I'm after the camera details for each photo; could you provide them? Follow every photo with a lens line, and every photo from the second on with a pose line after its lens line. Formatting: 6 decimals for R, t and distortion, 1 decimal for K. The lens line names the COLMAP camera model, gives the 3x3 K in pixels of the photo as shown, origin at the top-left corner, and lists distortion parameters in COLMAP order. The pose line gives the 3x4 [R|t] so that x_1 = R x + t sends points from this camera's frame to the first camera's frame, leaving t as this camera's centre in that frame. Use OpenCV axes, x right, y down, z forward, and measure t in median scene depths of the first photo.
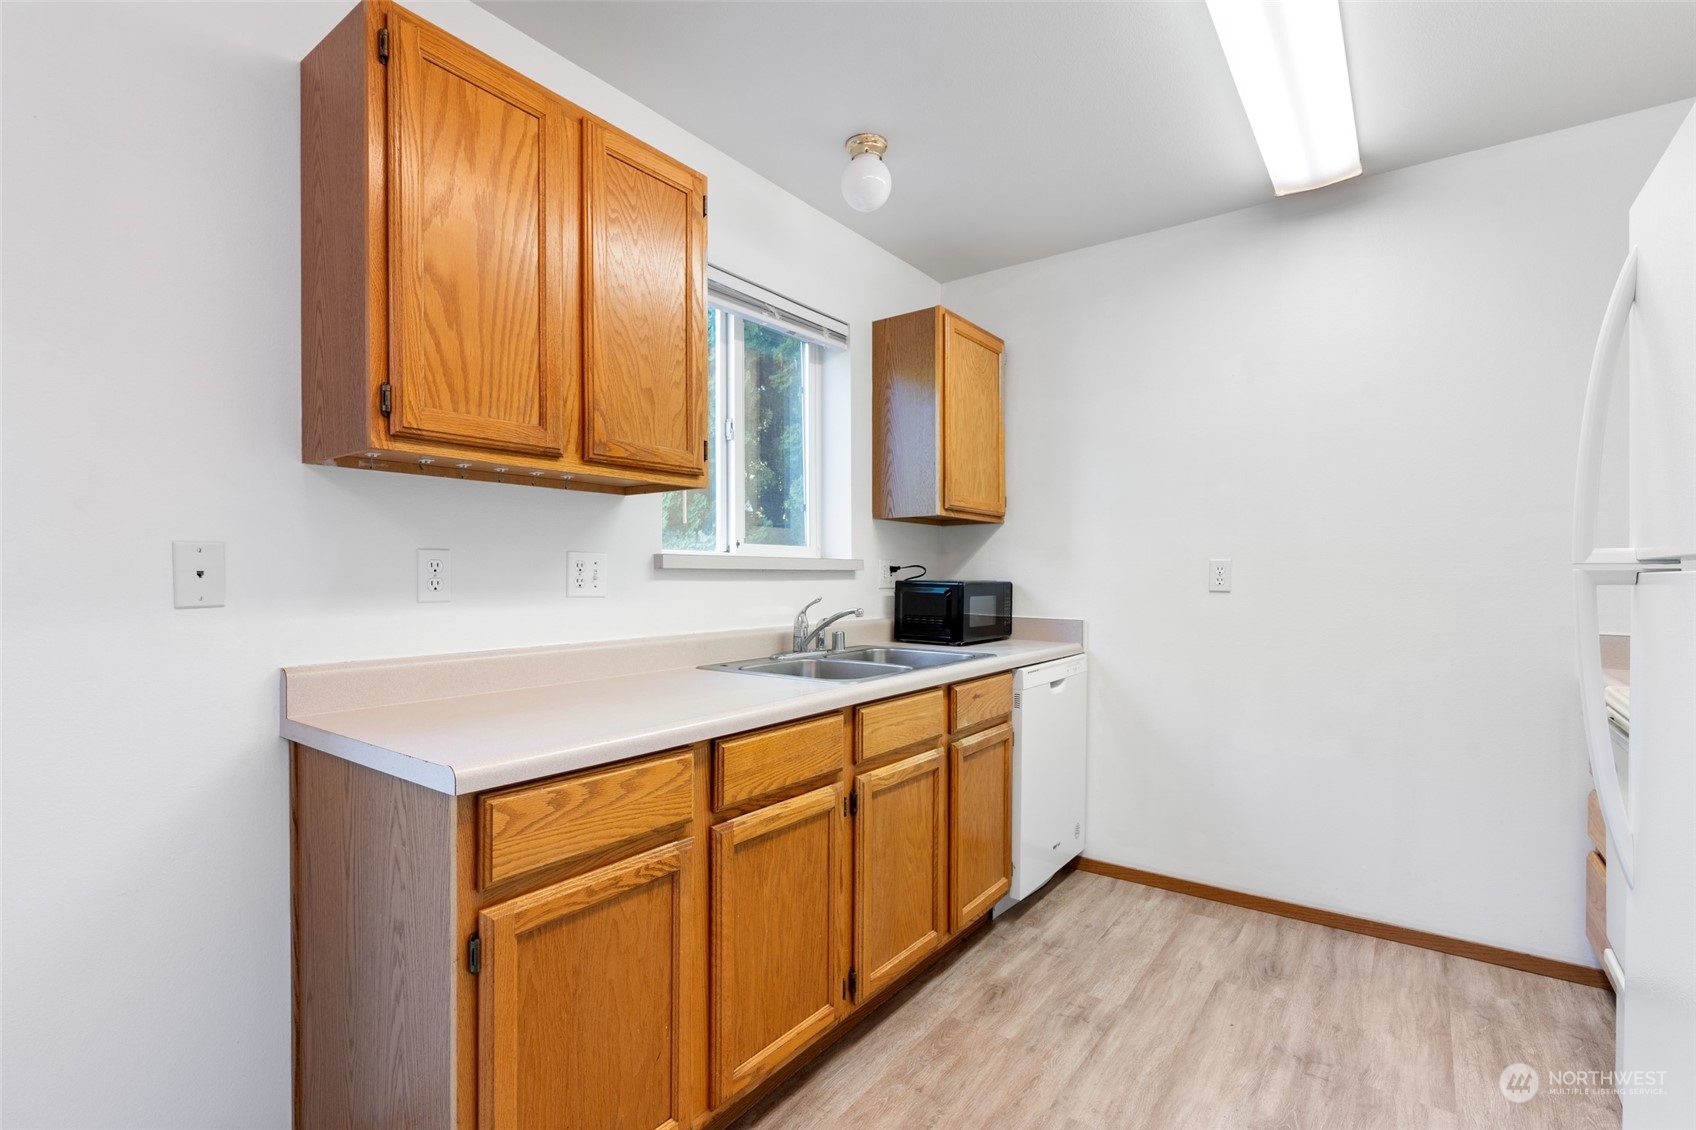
lens RADIAL K [[777.0, 0, 847.9], [0, 777.0, 577.4], [0, 0, 1]] dist [-0.007448, 0.000587]
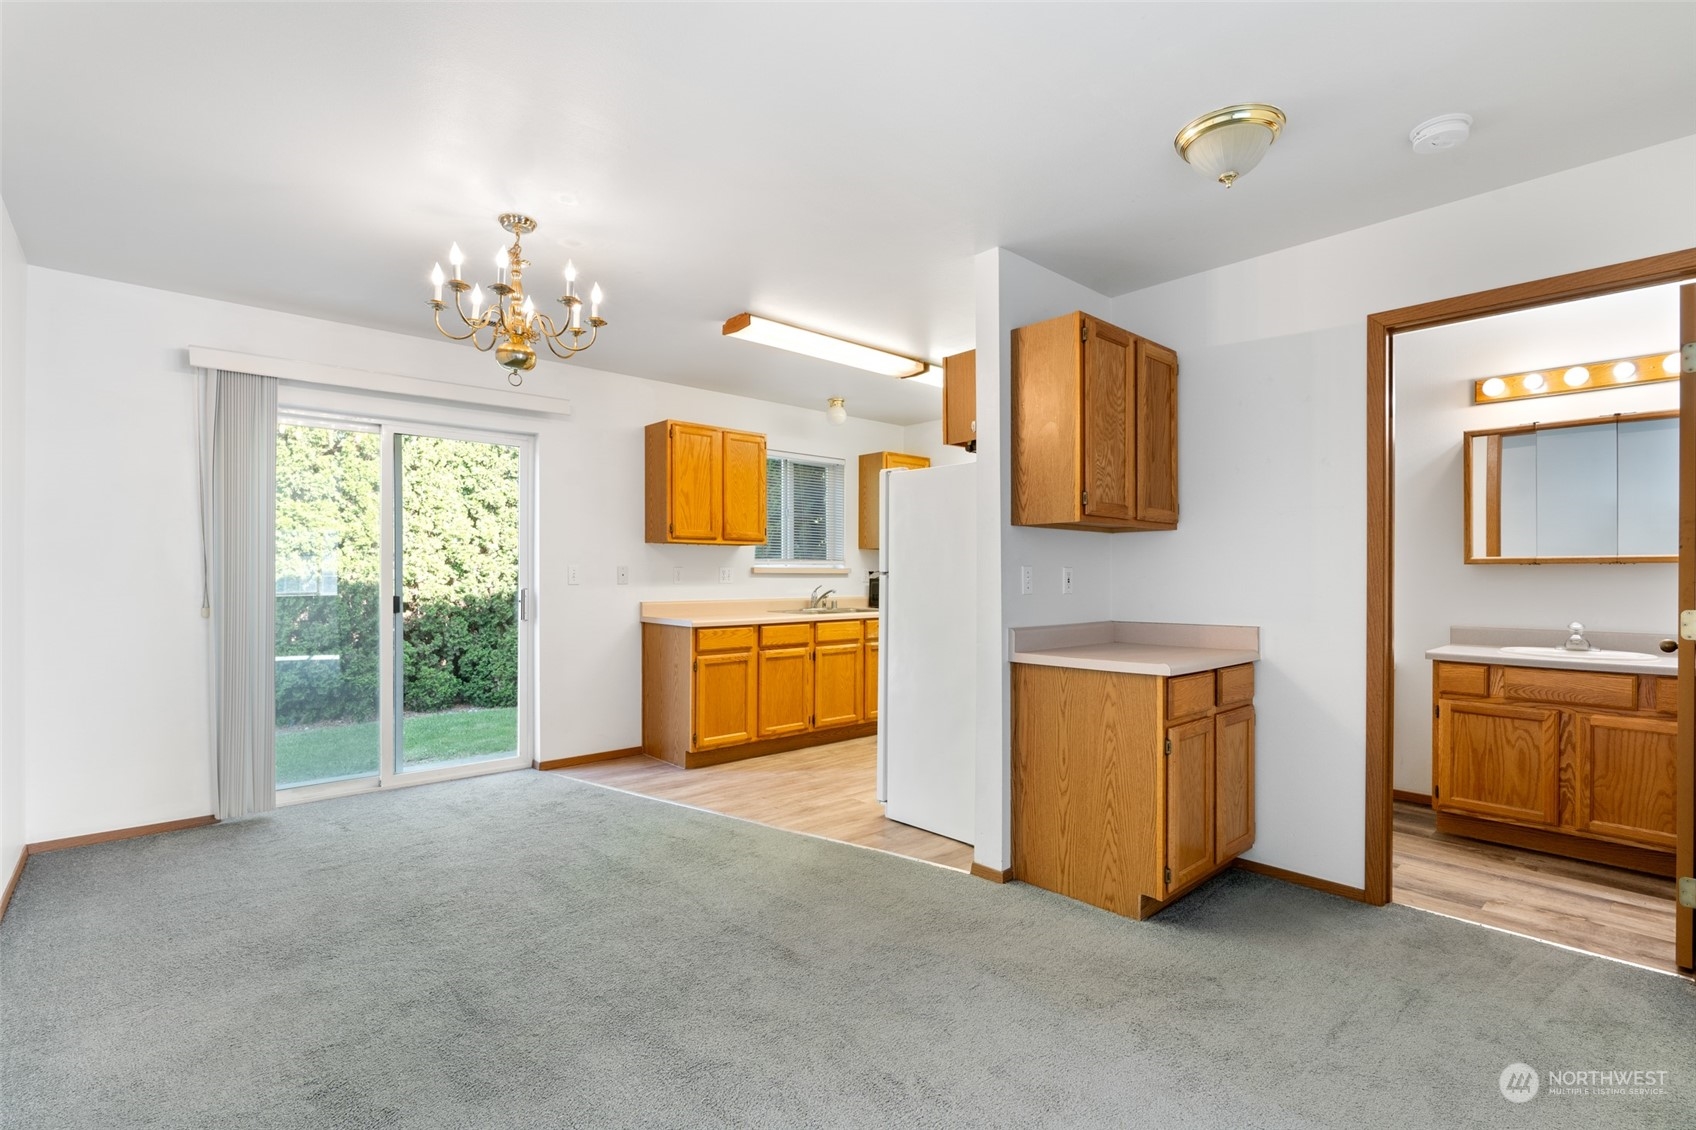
lens RADIAL K [[784.8, 0, 847.9], [0, 784.8, 575.3], [0, 0, 1]] dist [-0.005397, 0.000807]
pose [[0.980369, 0.003317, -0.197144, 0.710107], [-0.003765, 0.999991, -0.001899, -0.000477], [0.197136, 0.002604, 0.980373, -1.835879]]
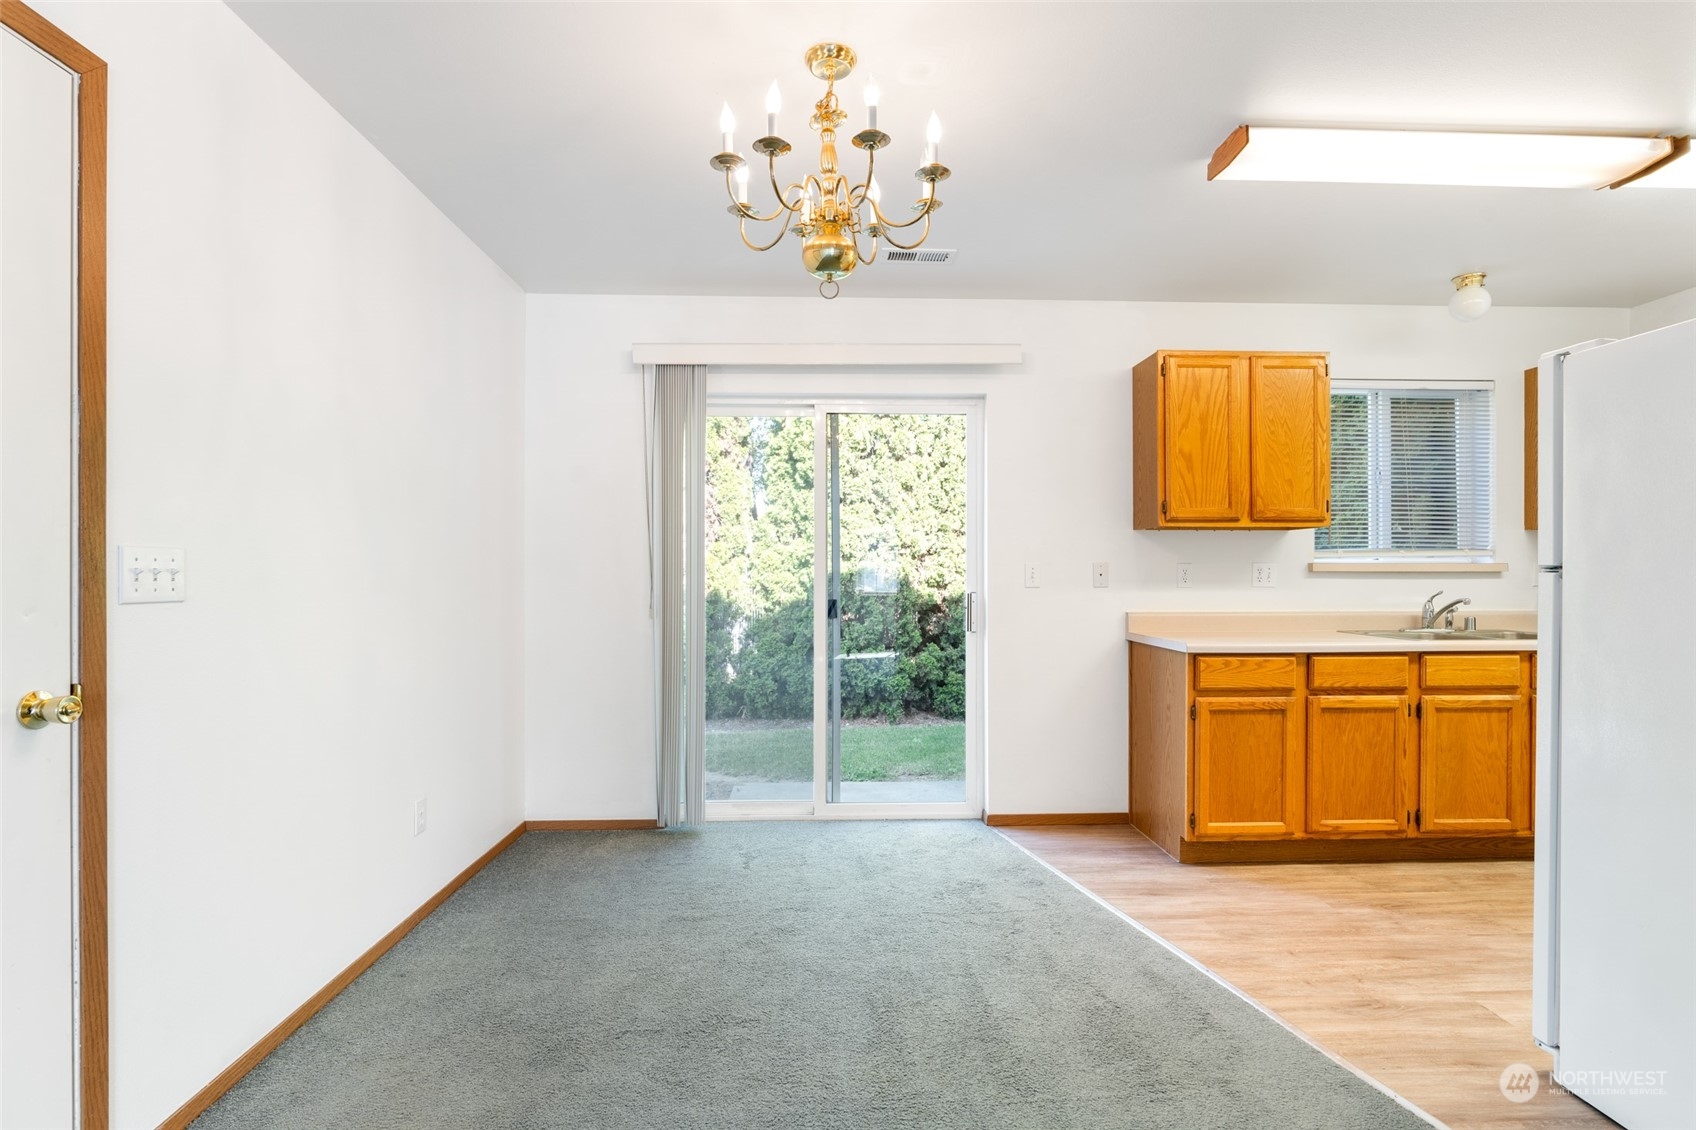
lens RADIAL K [[835.3, 0, 849.9], [0, 835.3, 576.0], [0, 0, 1]] dist [-0.004997, 0.000801]
pose [[0.625246, 0.001448, -0.780426, 0.661711], [-0.002621, 0.999997, -0.000245, 0.001867], [0.780423, 0.002198, 0.625248, -1.121273]]
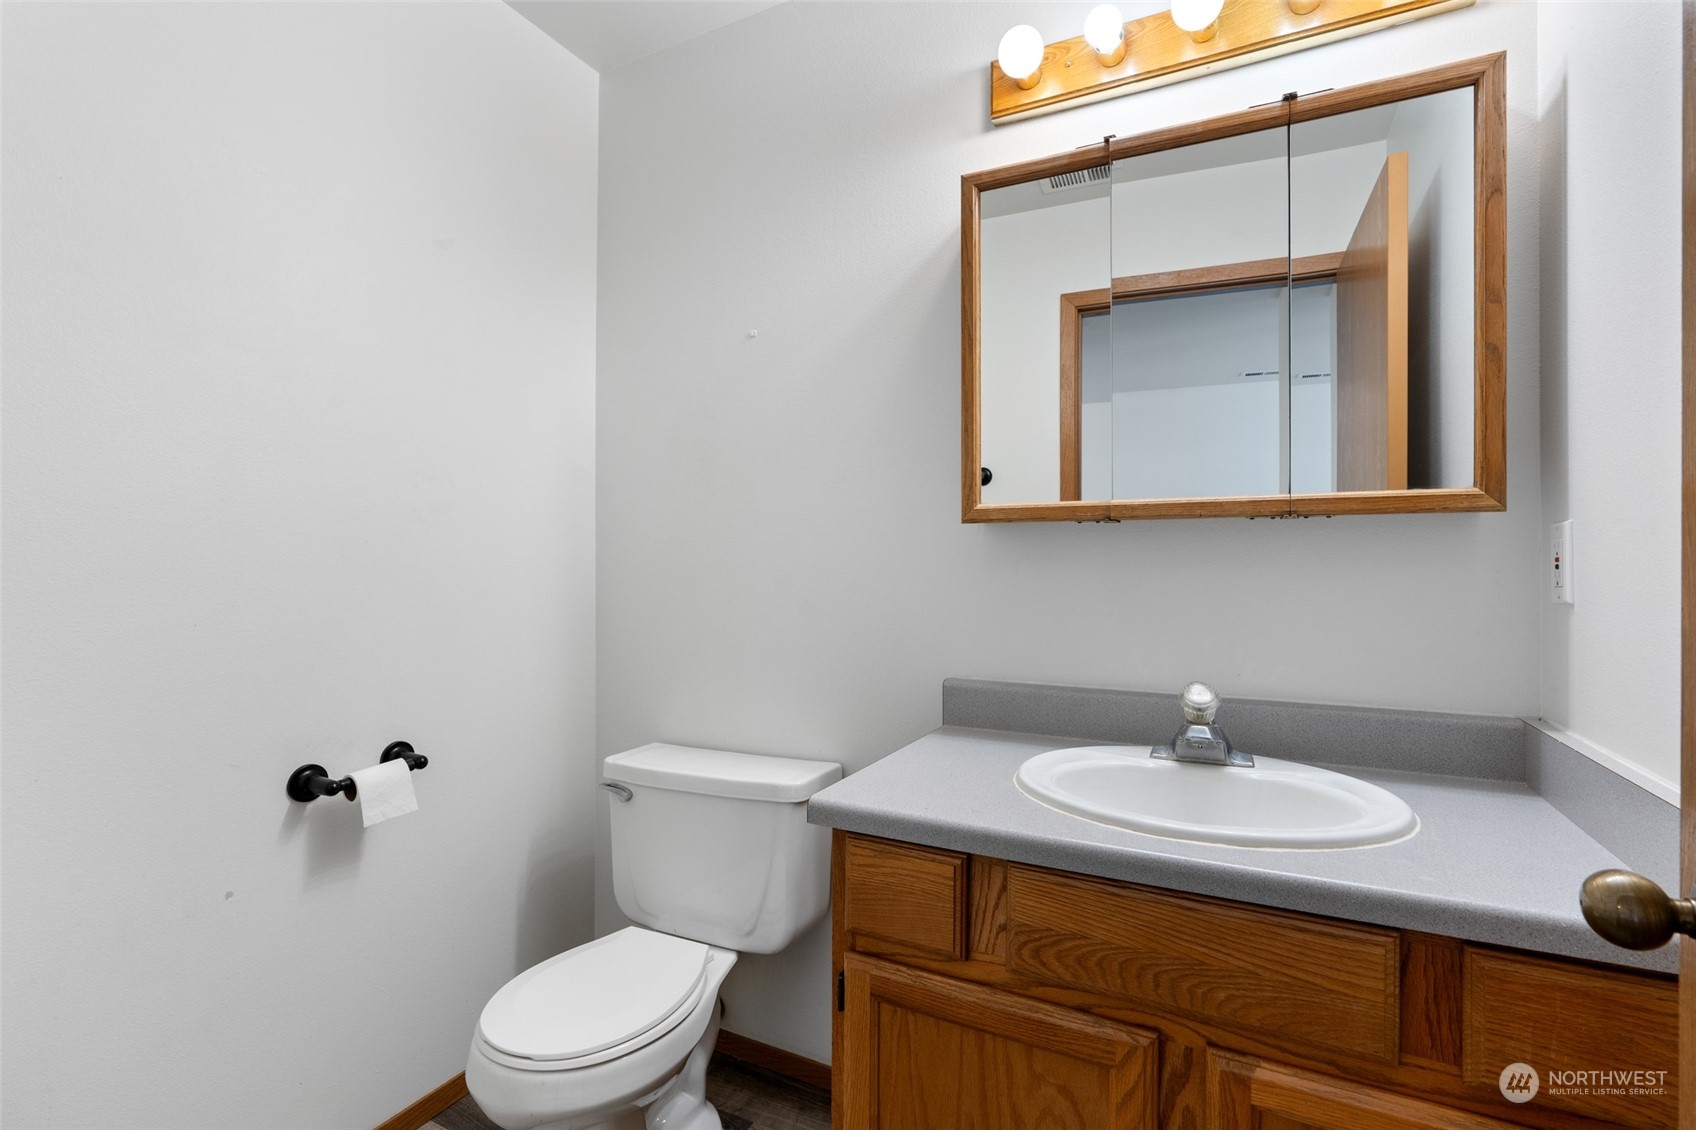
lens RADIAL K [[781.5, 0, 854.4], [0, 781.5, 559.9], [0, 0, 1]] dist [-0.003292, 0.000368]
pose [[0.987034, 0.004759, 0.160442, 1.693167], [-0.003819, 0.999974, -0.006164, 0.003548], [-0.160467, 0.005472, 0.987026, -0.203589]]
